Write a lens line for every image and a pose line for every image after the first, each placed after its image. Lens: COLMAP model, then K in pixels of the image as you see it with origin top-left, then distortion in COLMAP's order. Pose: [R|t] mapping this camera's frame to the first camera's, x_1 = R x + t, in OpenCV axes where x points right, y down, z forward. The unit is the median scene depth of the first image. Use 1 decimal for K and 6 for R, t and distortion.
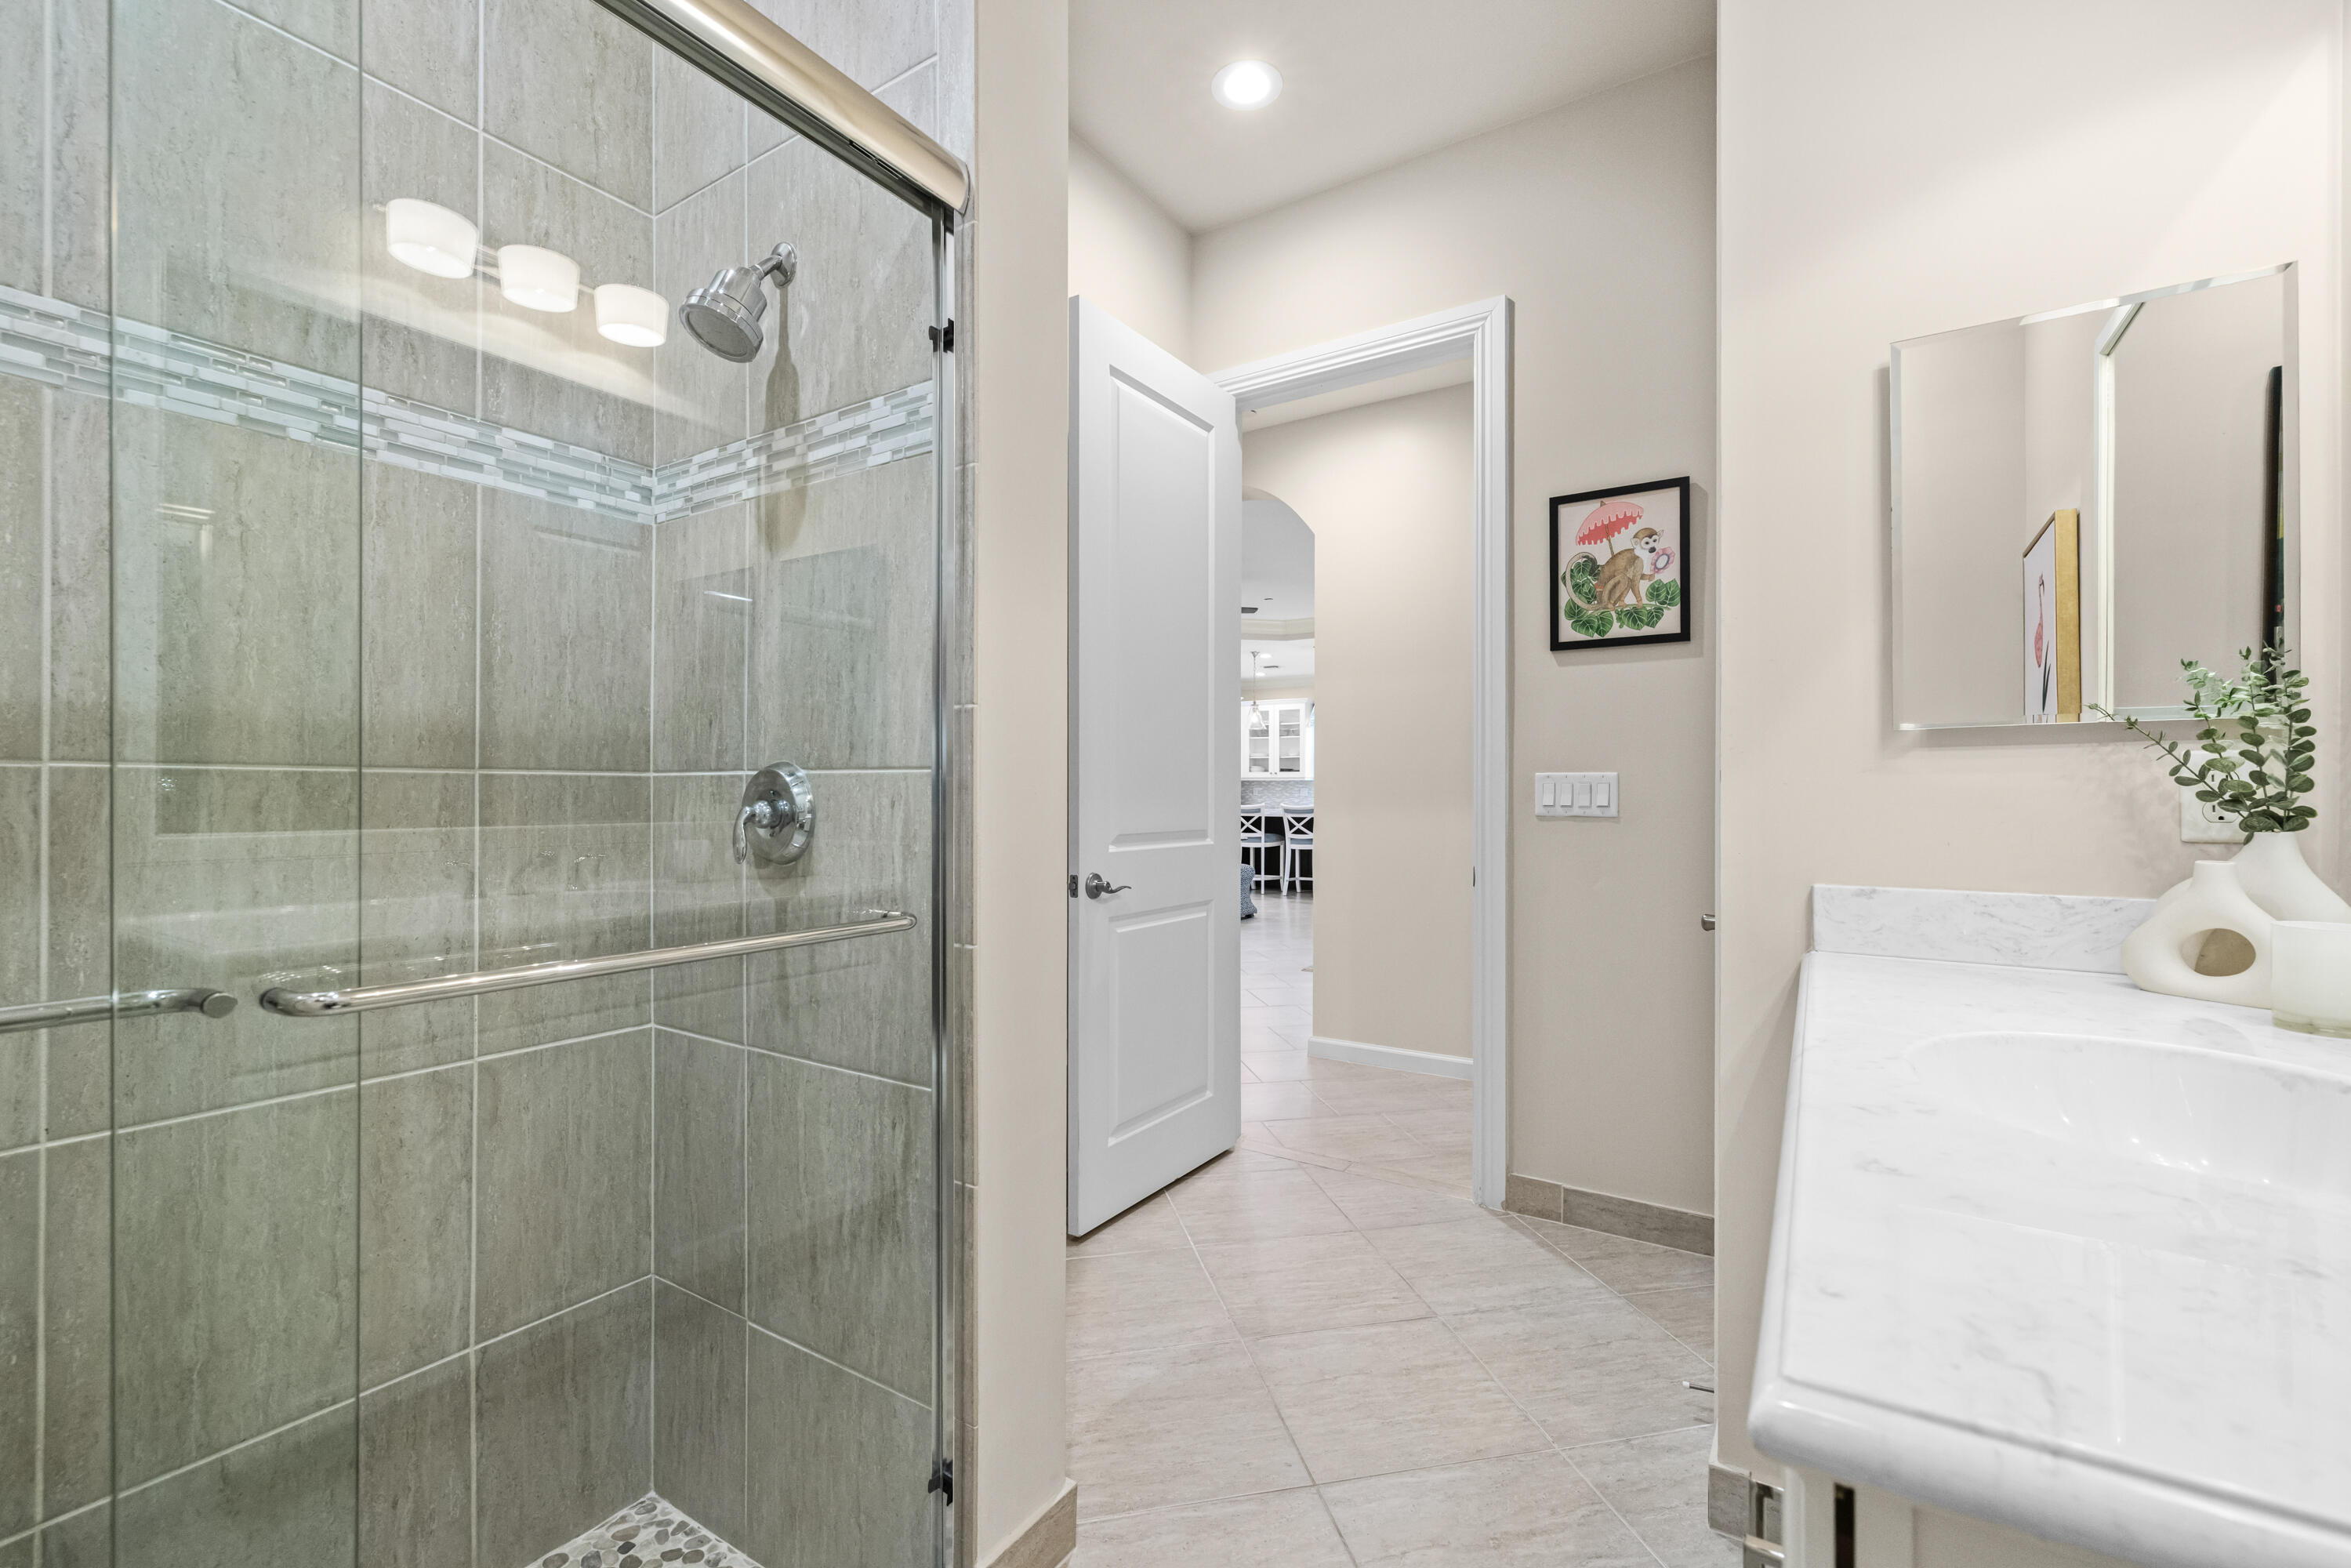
lens RADIAL K [[1001.9, 0, 1181.2], [0, 1001.9, 784.5], [0, 0, 1]] dist [0.000993, 0.000035]
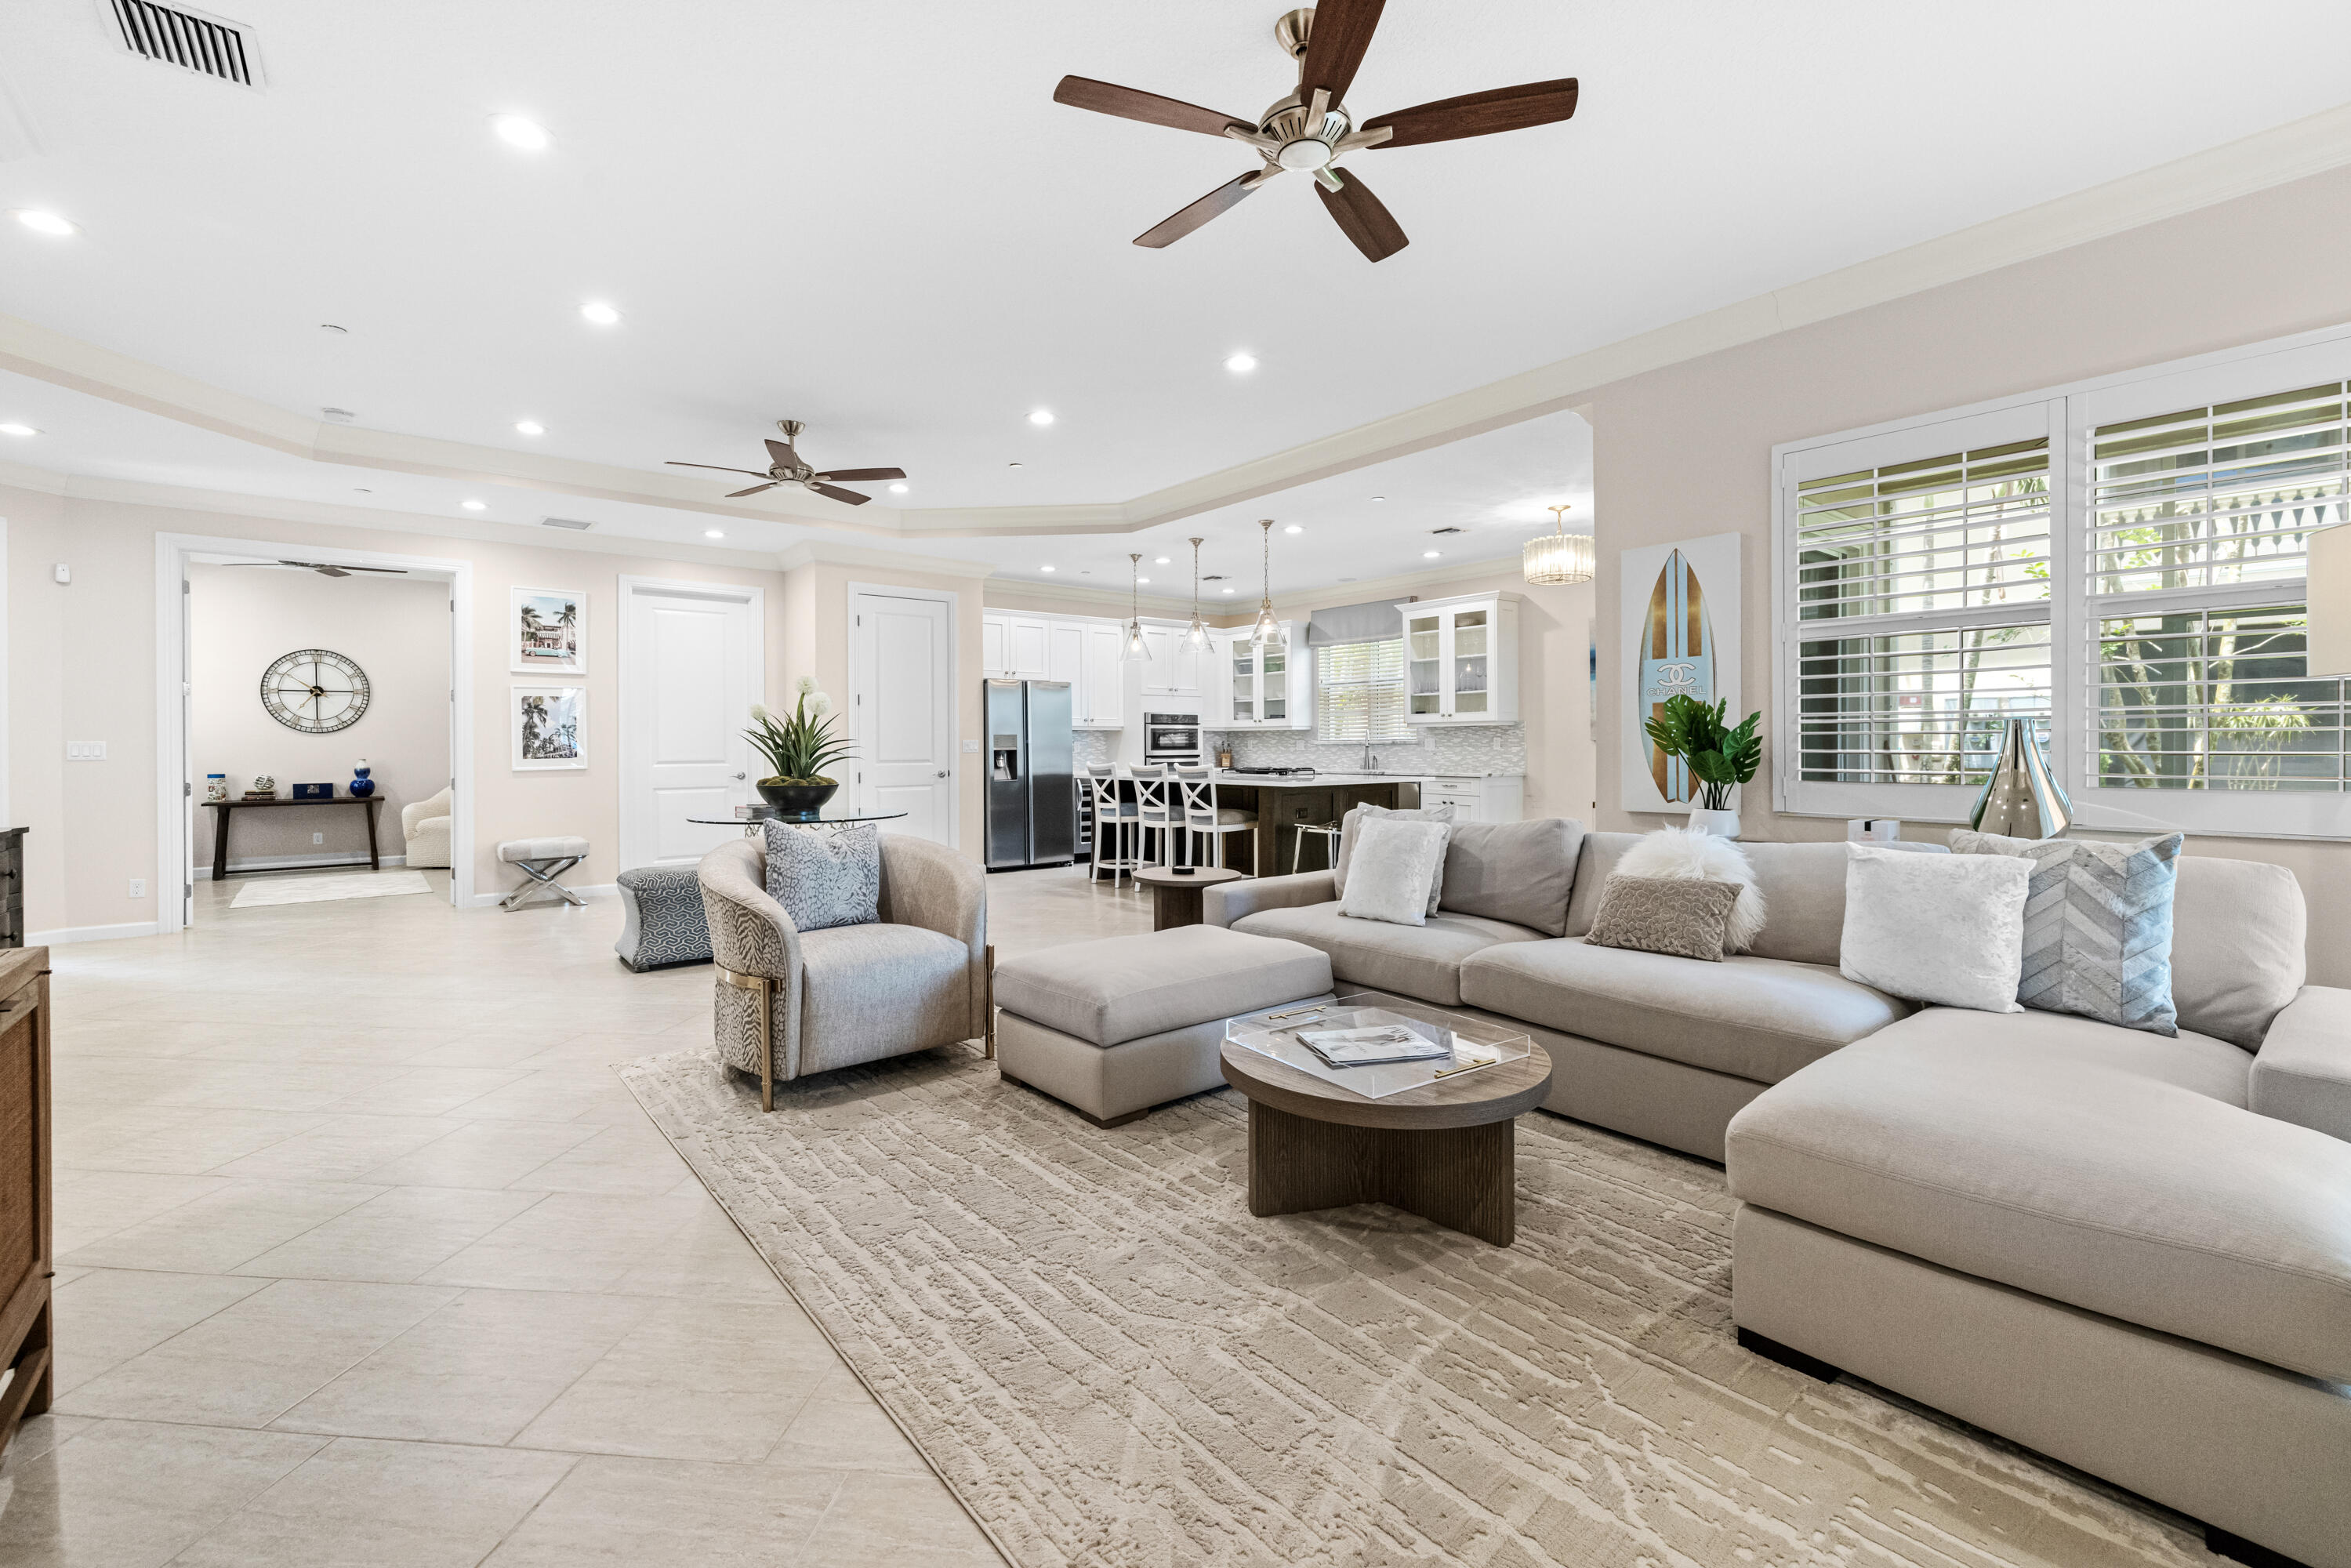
lens RADIAL K [[1001.9, 0, 1175.9], [0, 1001.9, 751.0], [0, 0, 1]] dist [0.000993, 0.000035]
pose [[0.951892, -0.006181, -0.306372, 0.269814], [0.010052, 0.999888, 0.011057, 0.003072], [0.306270, -0.013605, 0.951848, 0.250328]]
